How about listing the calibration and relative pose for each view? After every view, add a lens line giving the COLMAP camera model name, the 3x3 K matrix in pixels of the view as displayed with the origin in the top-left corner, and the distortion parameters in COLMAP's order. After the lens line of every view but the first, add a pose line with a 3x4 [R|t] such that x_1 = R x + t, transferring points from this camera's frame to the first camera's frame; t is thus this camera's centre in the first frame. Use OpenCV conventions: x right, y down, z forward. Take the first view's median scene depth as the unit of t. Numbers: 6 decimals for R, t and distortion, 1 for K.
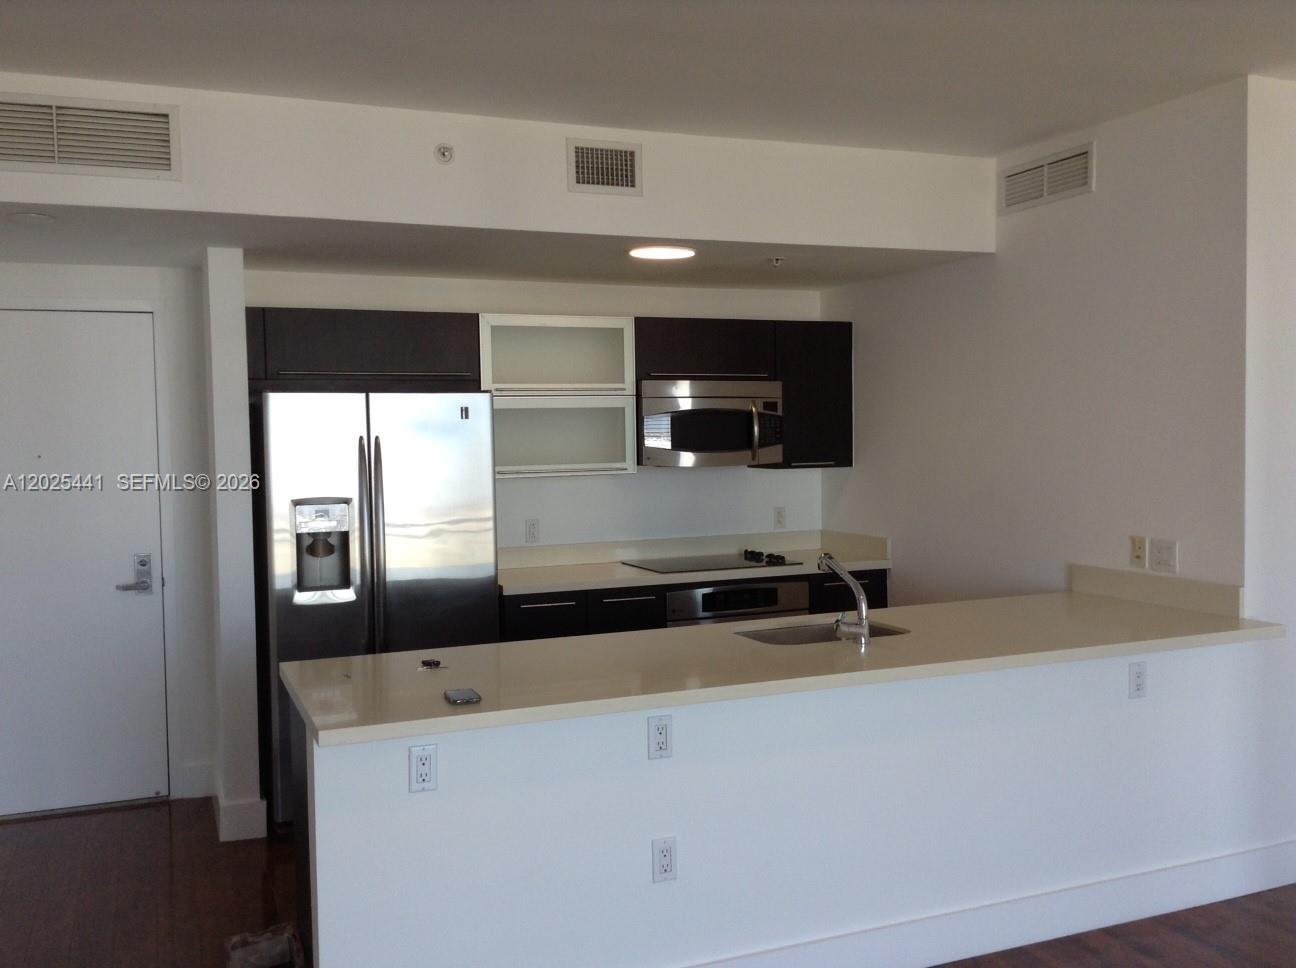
lens RADIAL K [[1150.1, 0, 640.0], [0, 1150.1, 490.6], [0, 0, 1]] dist [0.067691, -0.139187]
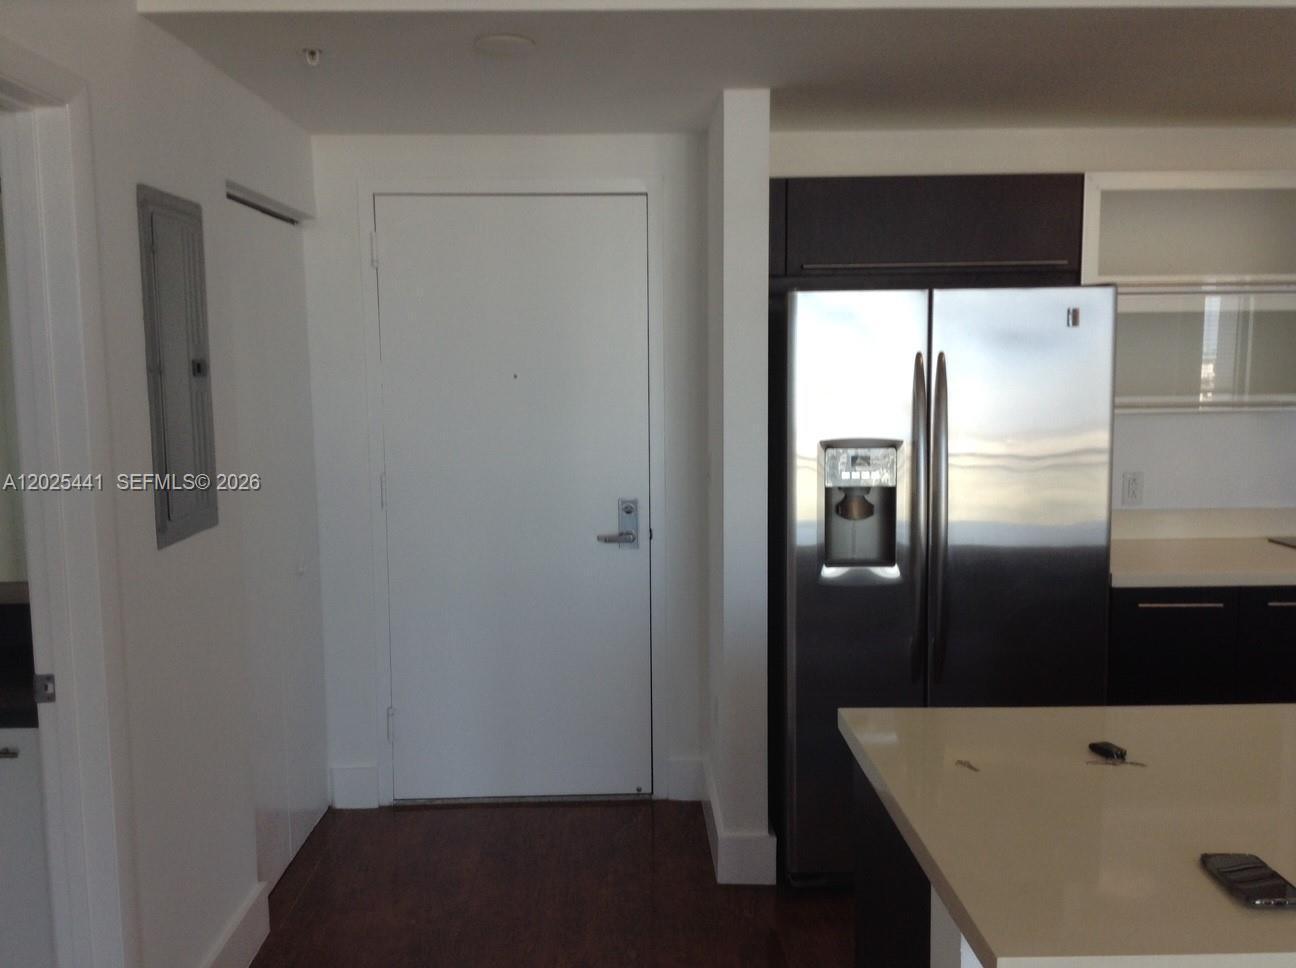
lens RADIAL K [[1150.1, 0, 638.8], [0, 1150.1, 481.9], [0, 0, 1]] dist [0.067691, -0.139187]
pose [[0.928939, 0.042839, -0.367747, -0.135356], [-0.019400, 0.997551, 0.067201, -0.012207], [0.369725, -0.055292, 0.927495, 0.274213]]
